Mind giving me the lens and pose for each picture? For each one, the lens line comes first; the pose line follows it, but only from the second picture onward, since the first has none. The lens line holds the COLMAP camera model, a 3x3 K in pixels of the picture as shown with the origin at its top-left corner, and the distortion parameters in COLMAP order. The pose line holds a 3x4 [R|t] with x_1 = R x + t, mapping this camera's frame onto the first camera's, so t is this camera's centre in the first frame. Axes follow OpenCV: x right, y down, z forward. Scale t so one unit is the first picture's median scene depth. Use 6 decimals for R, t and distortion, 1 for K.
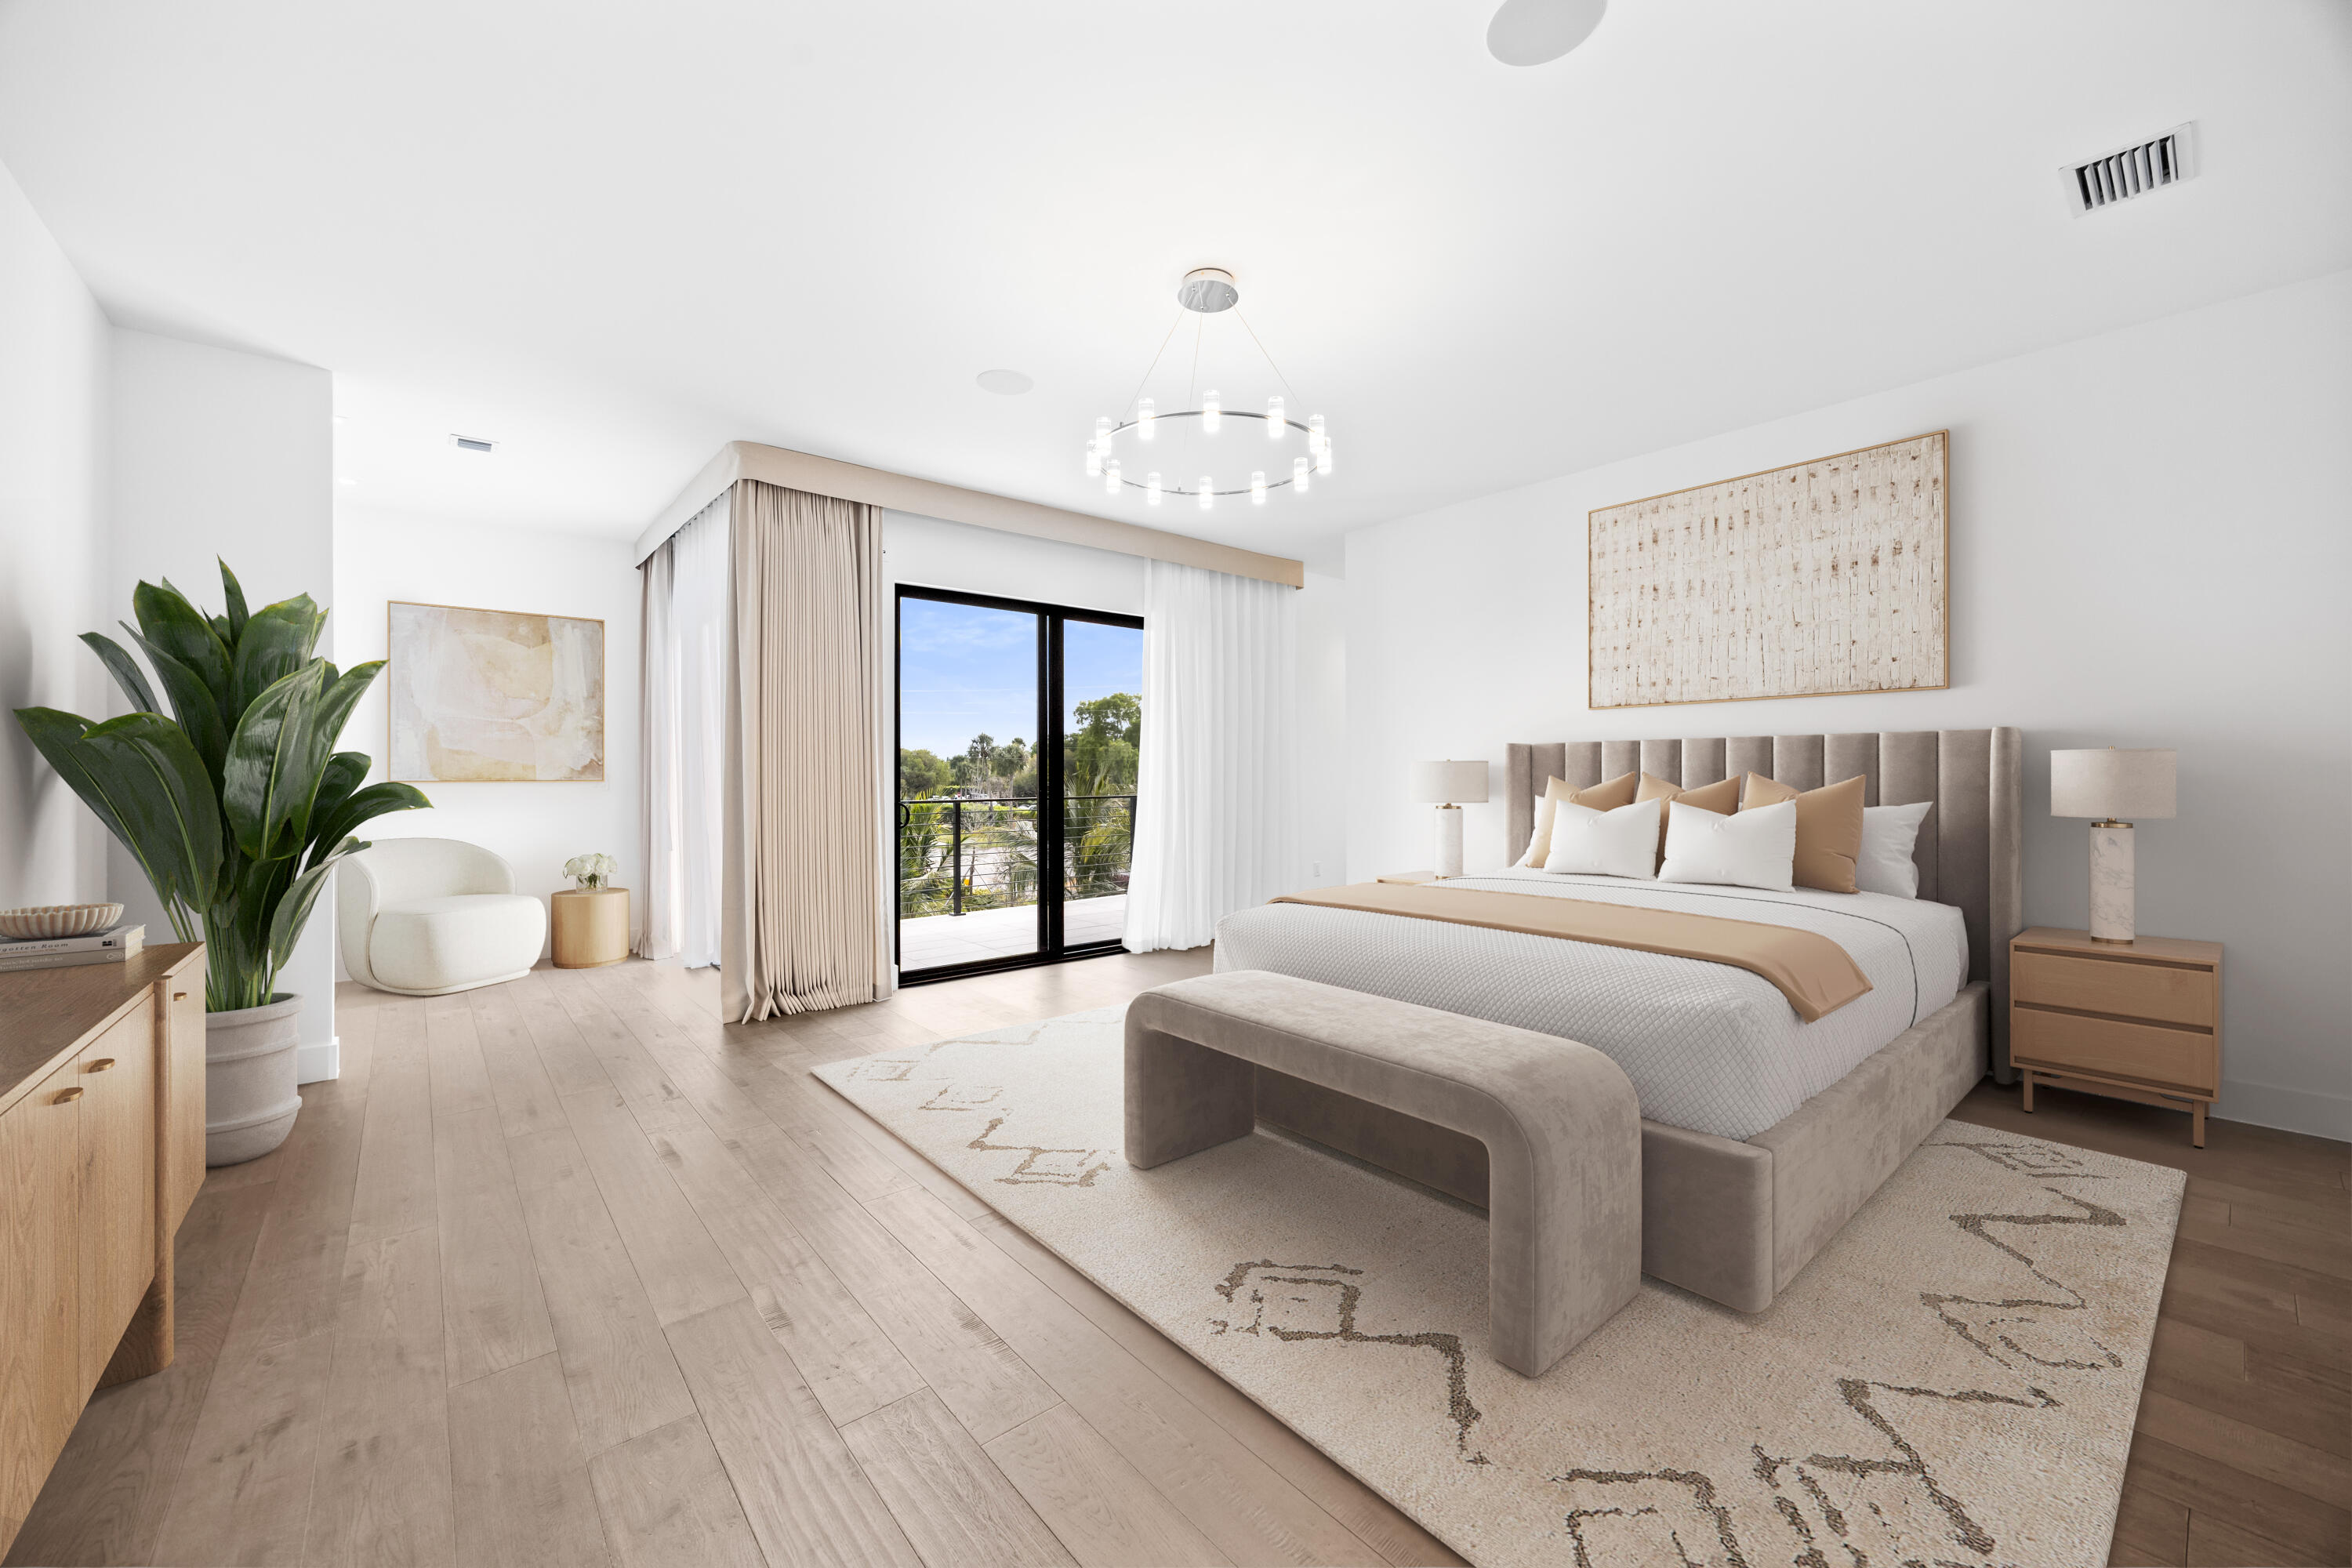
lens RADIAL K [[909.6, 0, 1167.6], [0, 909.6, 776.1], [0, 0, 1]] dist [-0.002119, 0.000574]
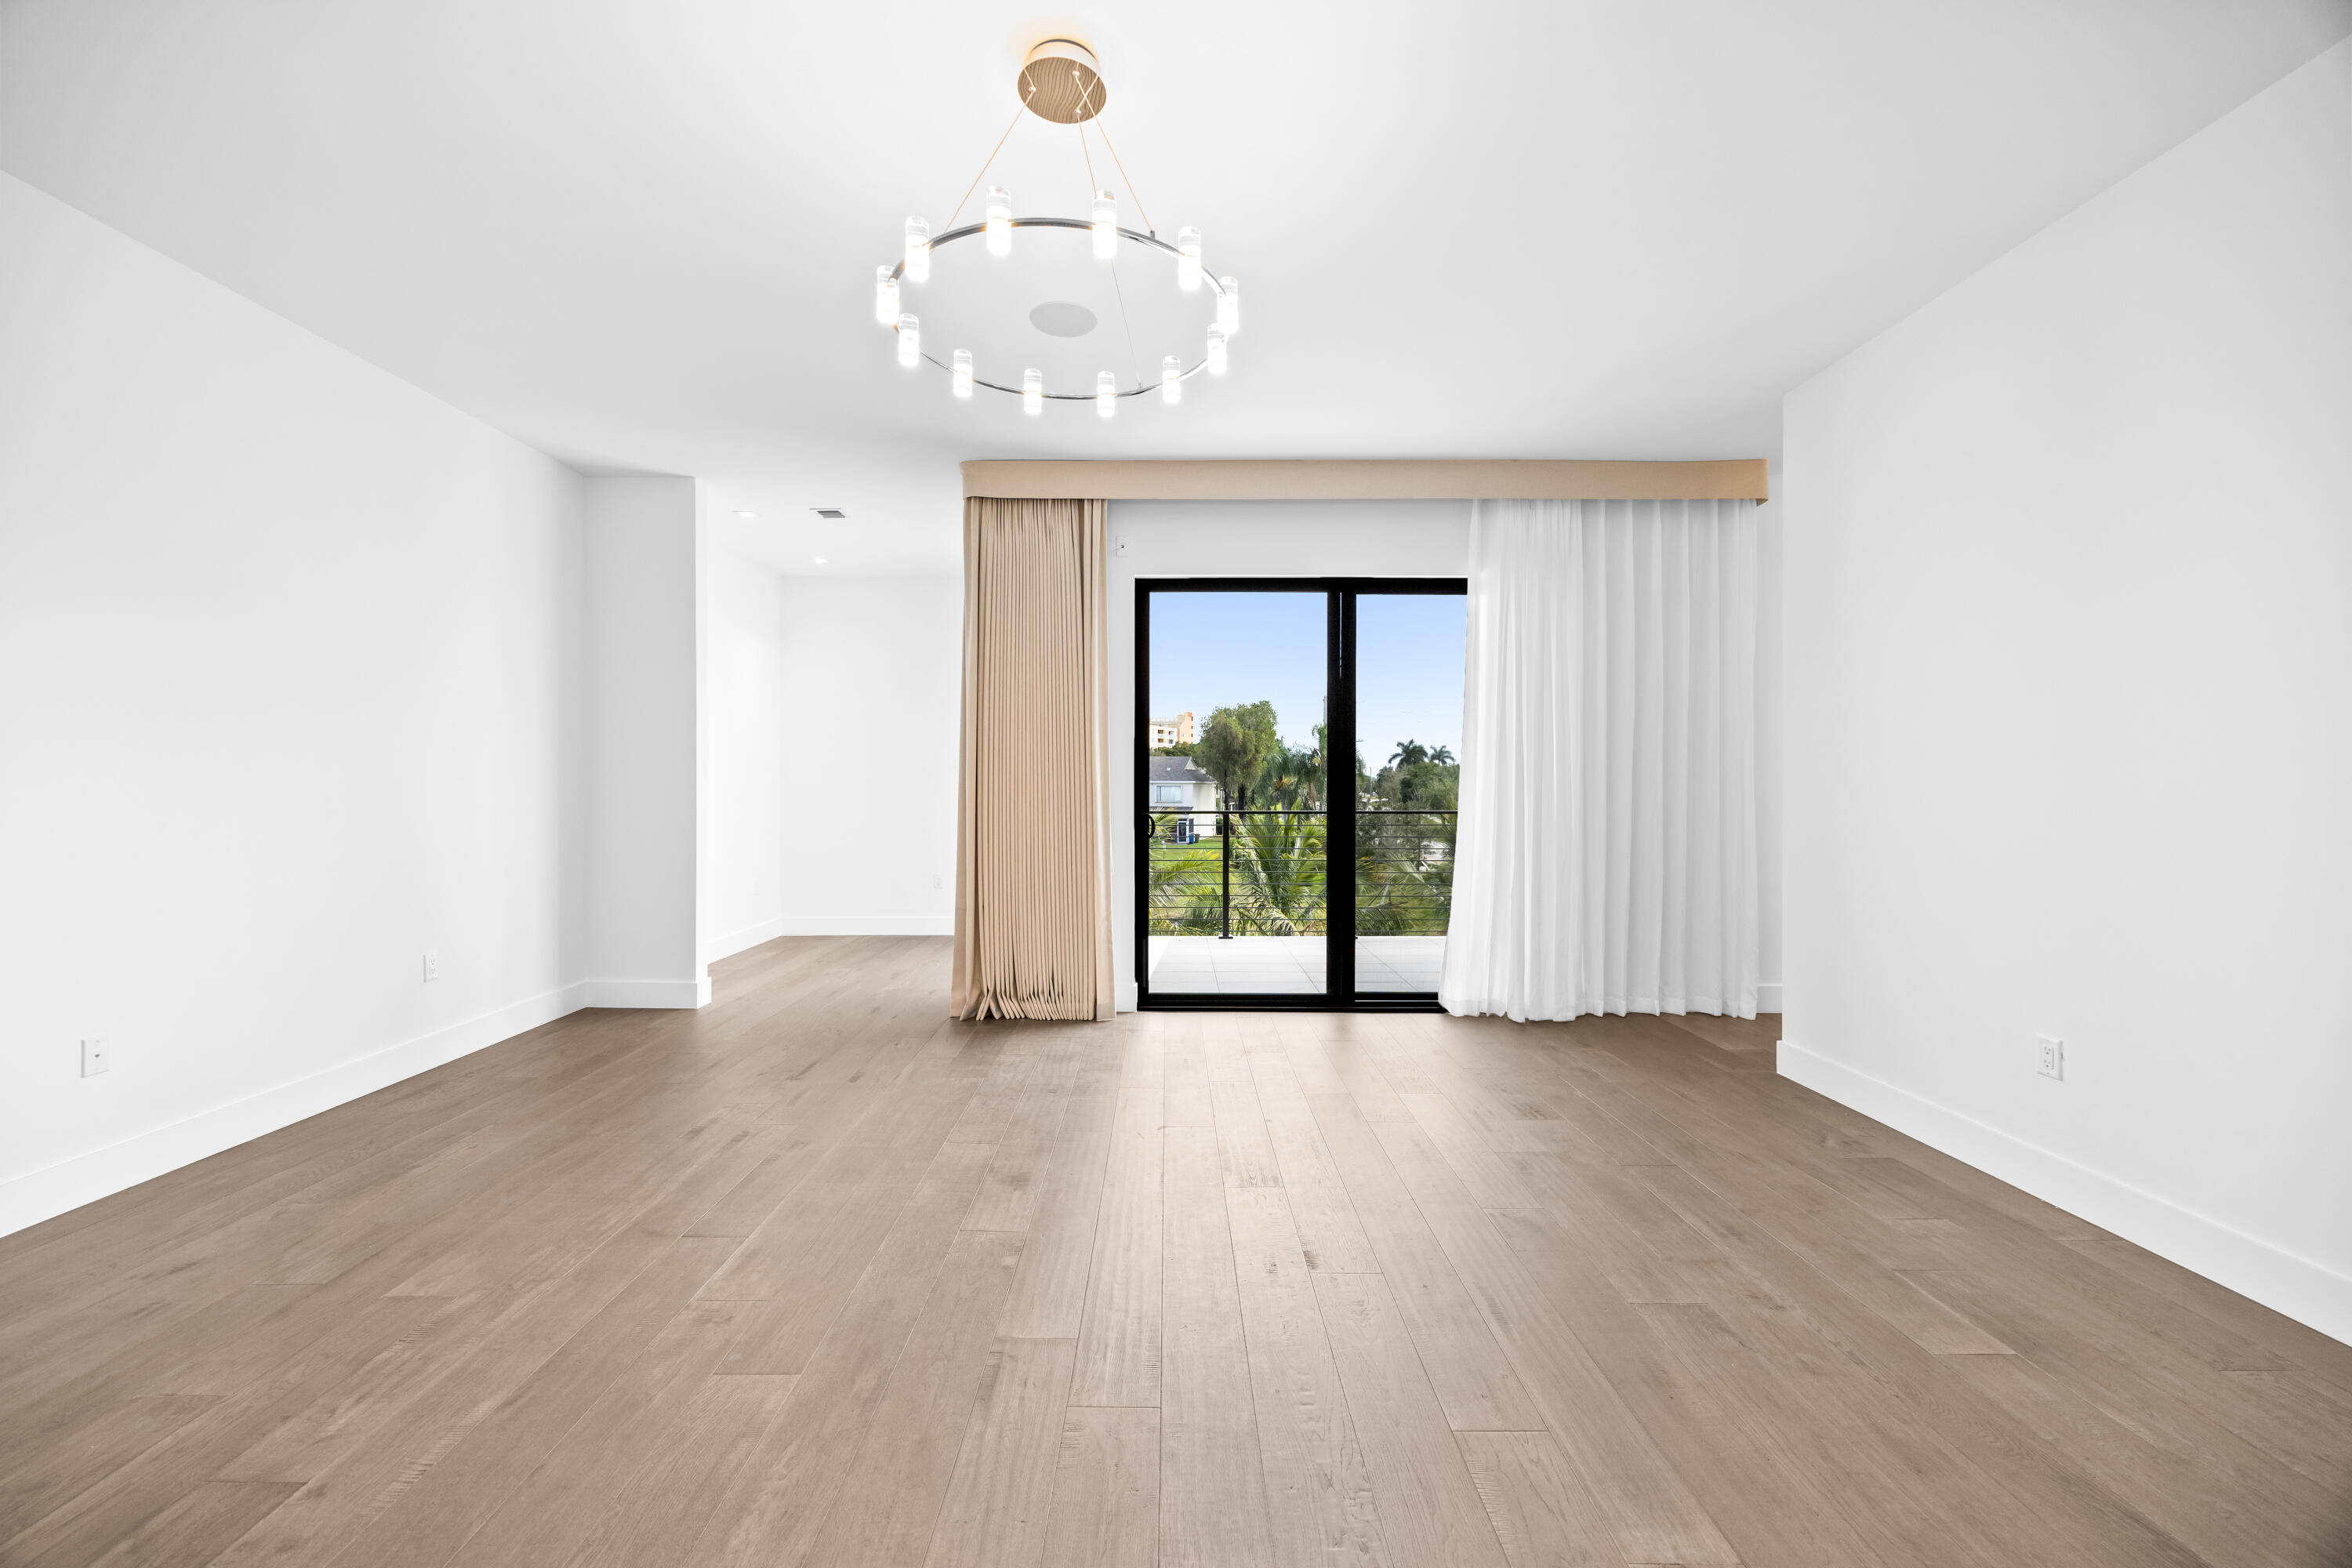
lens RADIAL K [[909.6, 0, 1169.3], [0, 909.6, 777.7], [0, 0, 1]] dist [-0.002119, 0.000574]
pose [[0.764090, 0.007449, -0.645067, 0.289046], [-0.007832, 0.999967, 0.002271, -0.007154], [0.645062, 0.003316, 0.764123, 0.263727]]
